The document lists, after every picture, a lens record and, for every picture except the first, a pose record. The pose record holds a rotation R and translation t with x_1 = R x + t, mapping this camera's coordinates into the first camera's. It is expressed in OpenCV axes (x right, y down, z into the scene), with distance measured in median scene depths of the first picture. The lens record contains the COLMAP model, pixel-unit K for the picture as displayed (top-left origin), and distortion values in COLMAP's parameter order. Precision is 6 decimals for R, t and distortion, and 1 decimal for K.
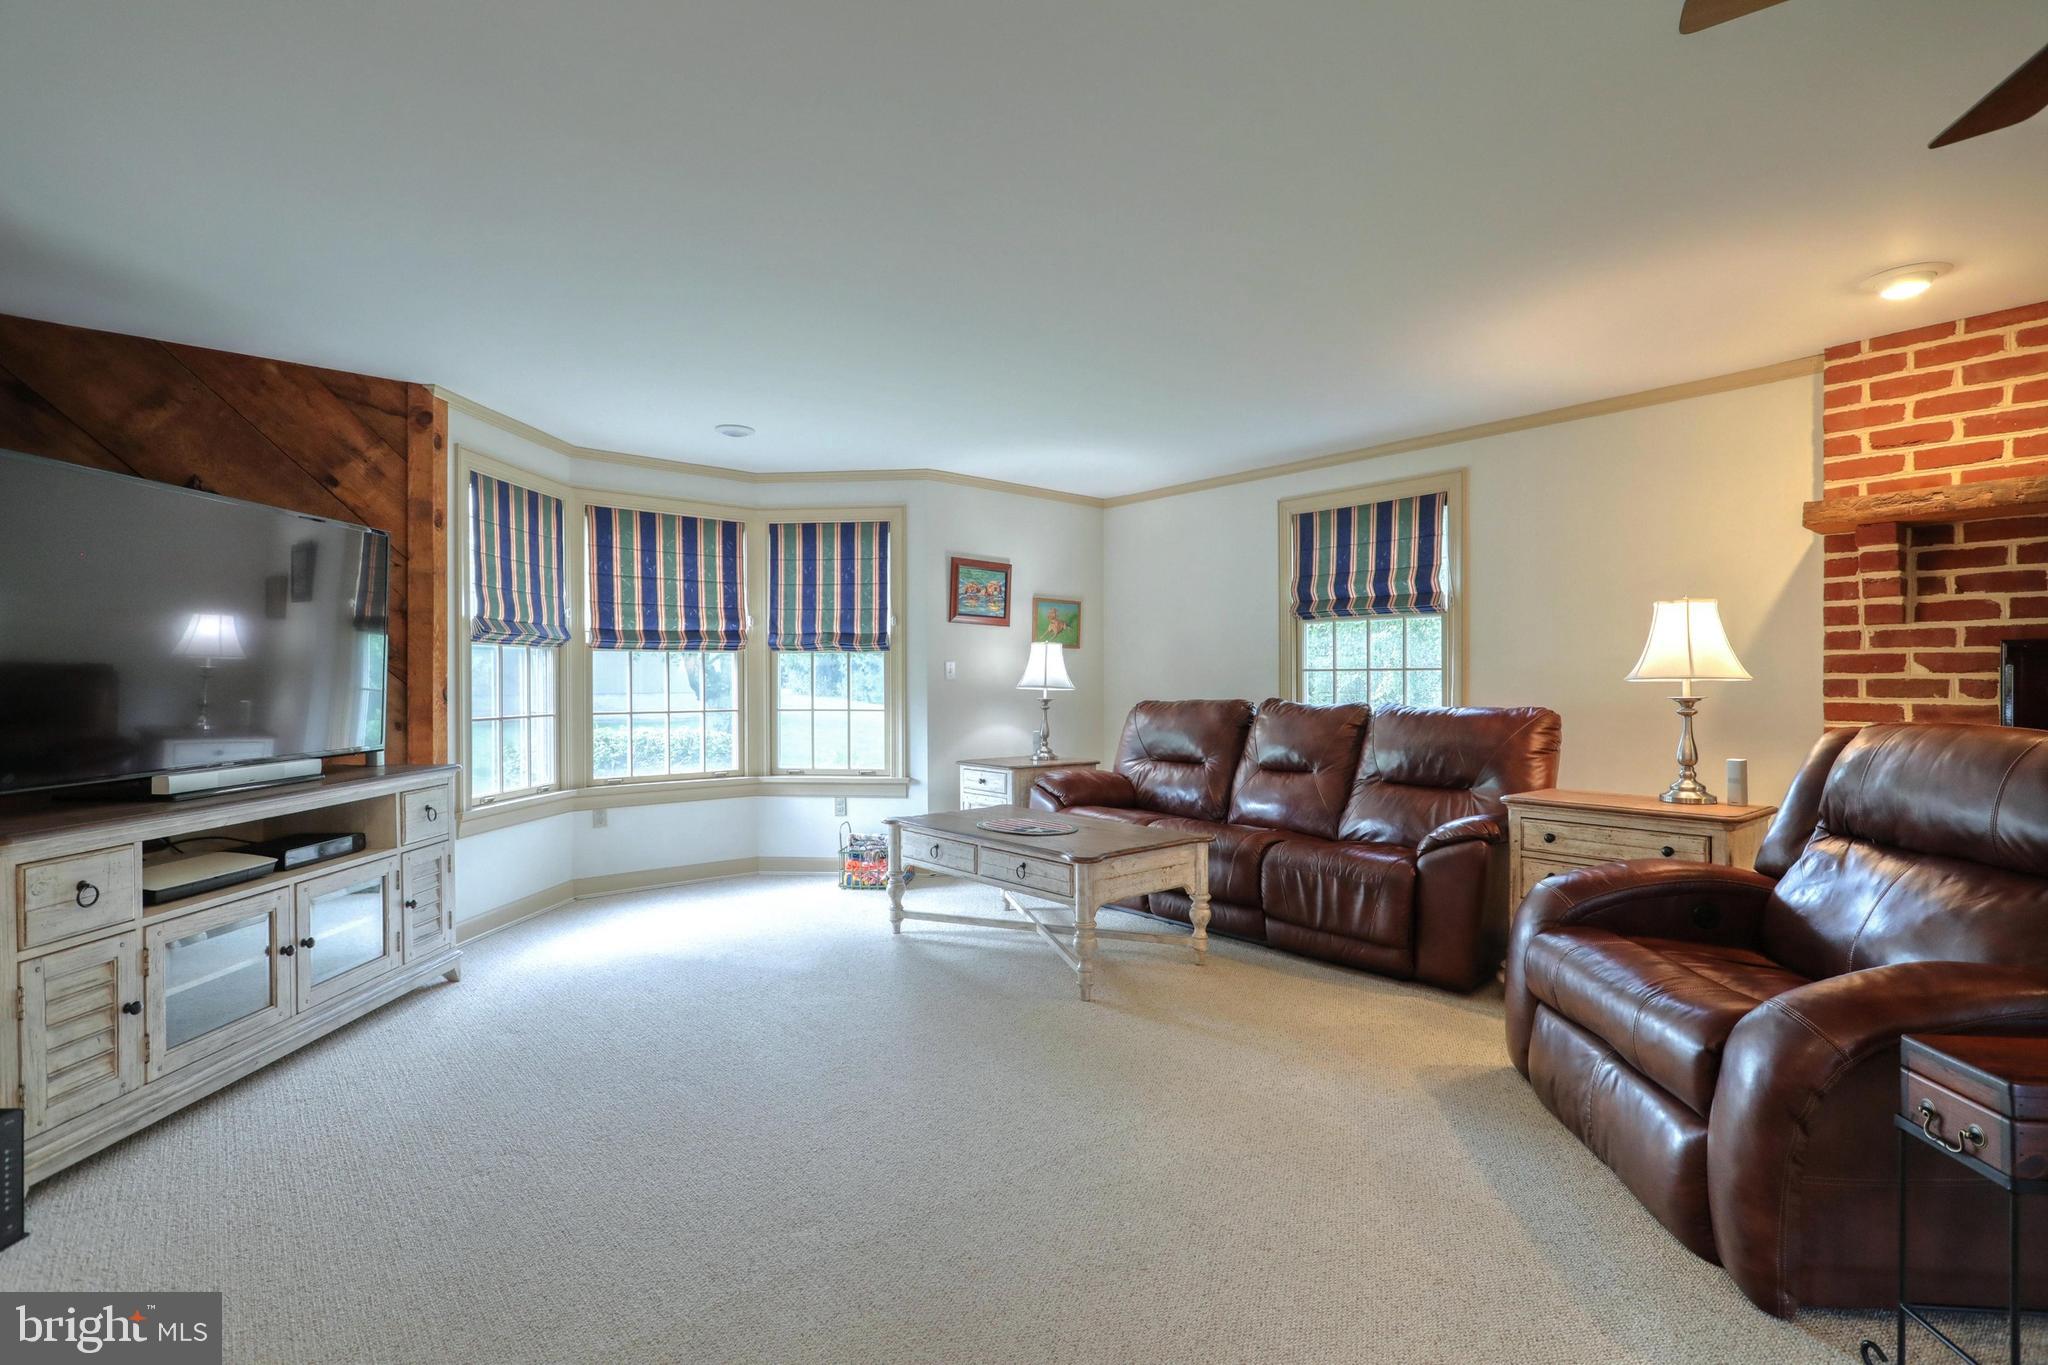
lens RADIAL K [[976.2, 0, 1016.9], [0, 976.2, 709.8], [0, 0, 1]] dist [-0.002140, 0.001140]
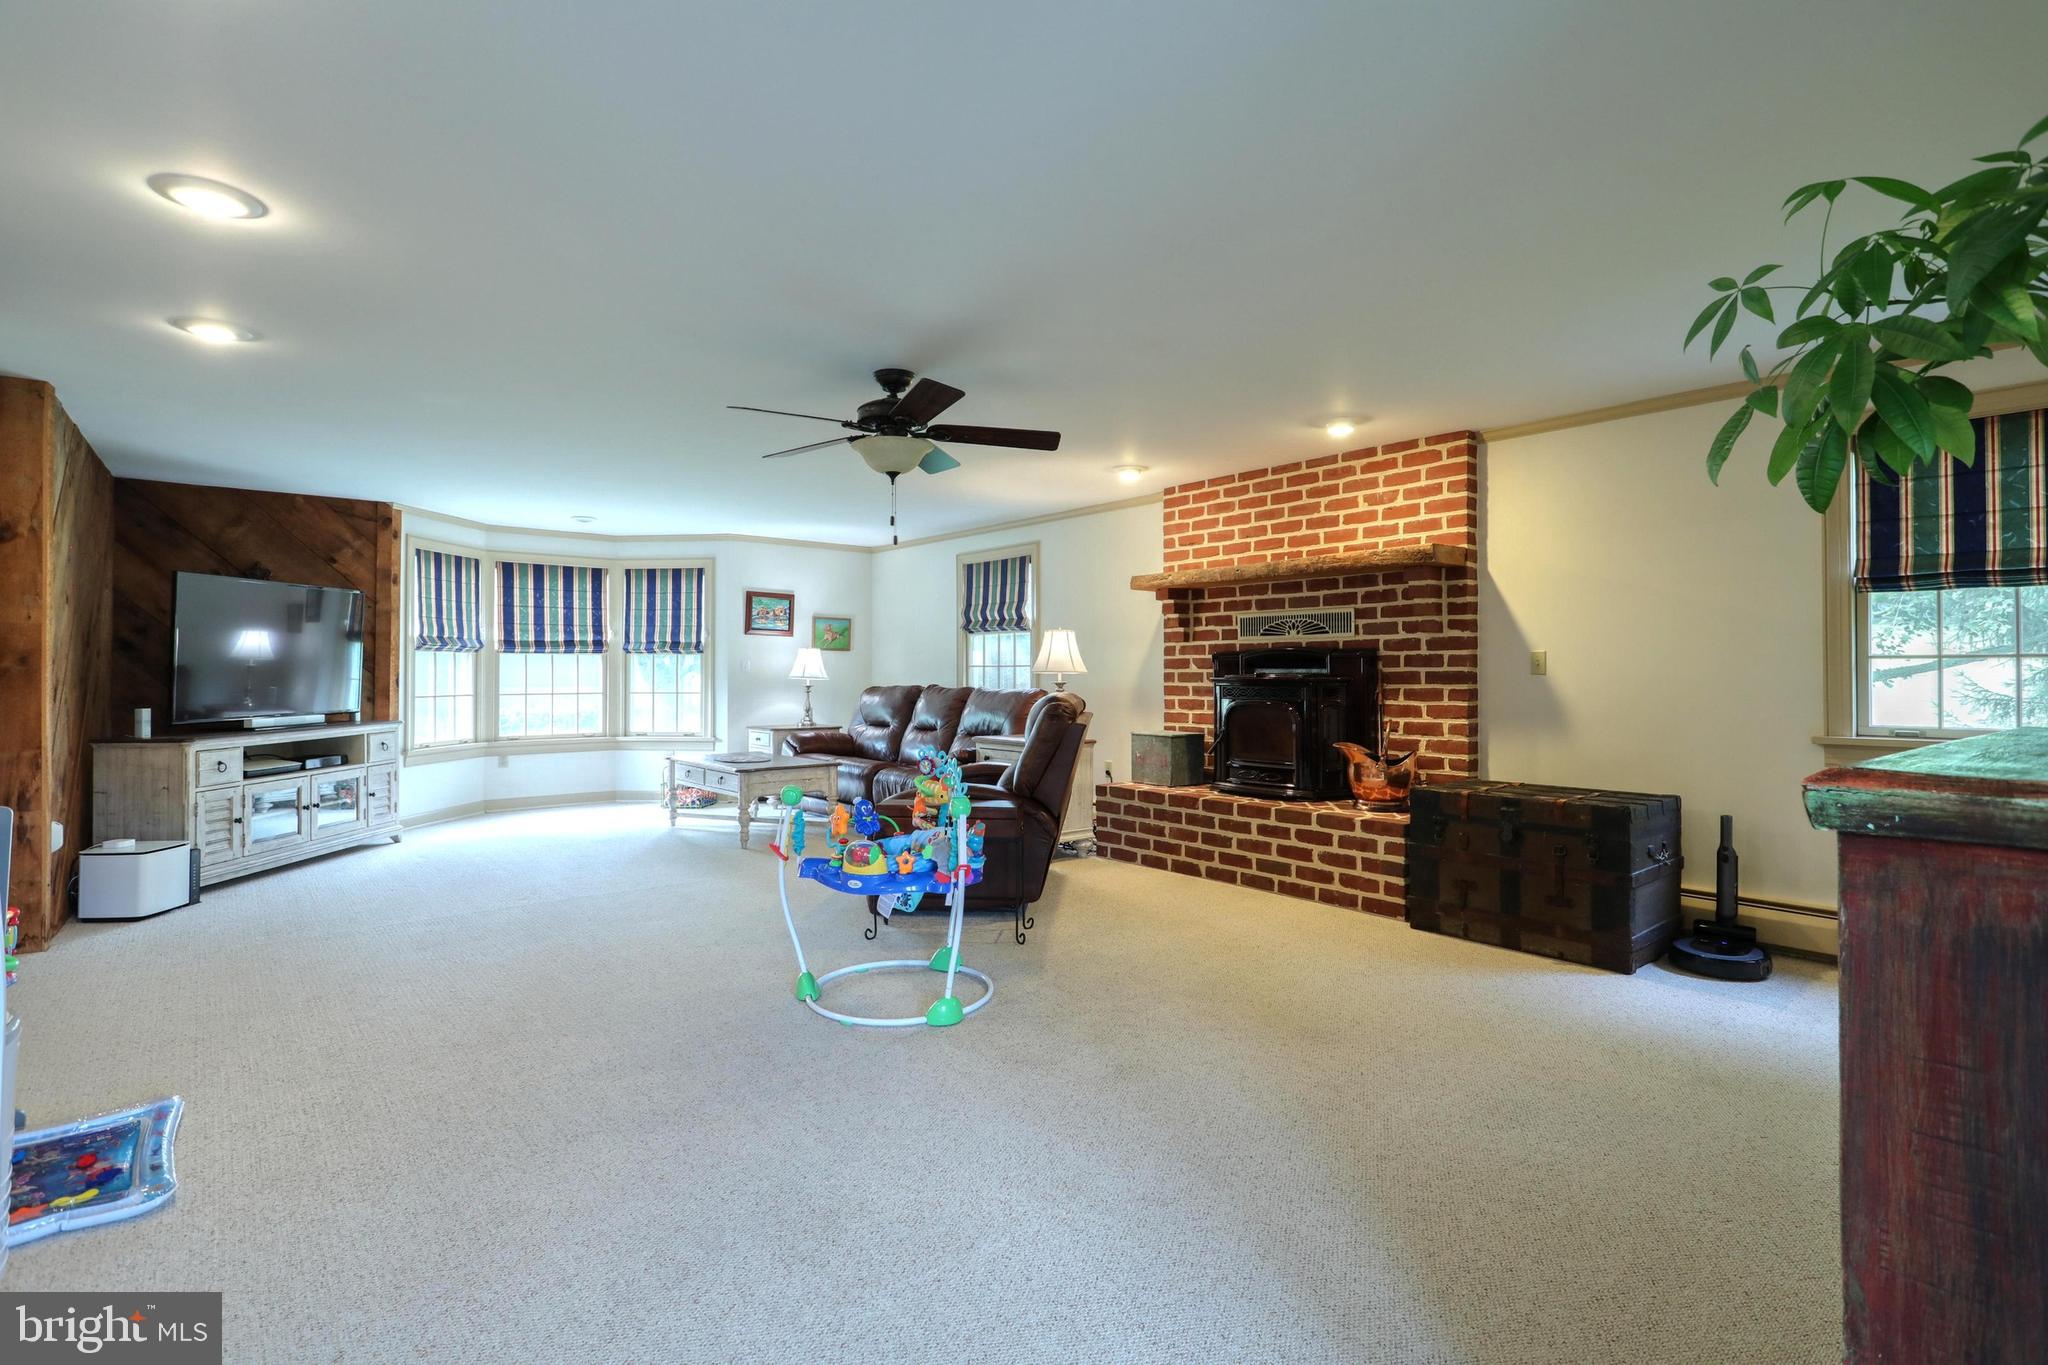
lens RADIAL K [[975.3, 0, 1024.0], [0, 975.3, 682.5], [0, 0, 1]] dist [-0.000168, 0.000199]
pose [[0.999994, -0.000455, 0.003575, 0.395180], [0.000528, 0.999796, -0.020192, 0.016632], [-0.003565, 0.020193, 0.999790, -0.557384]]
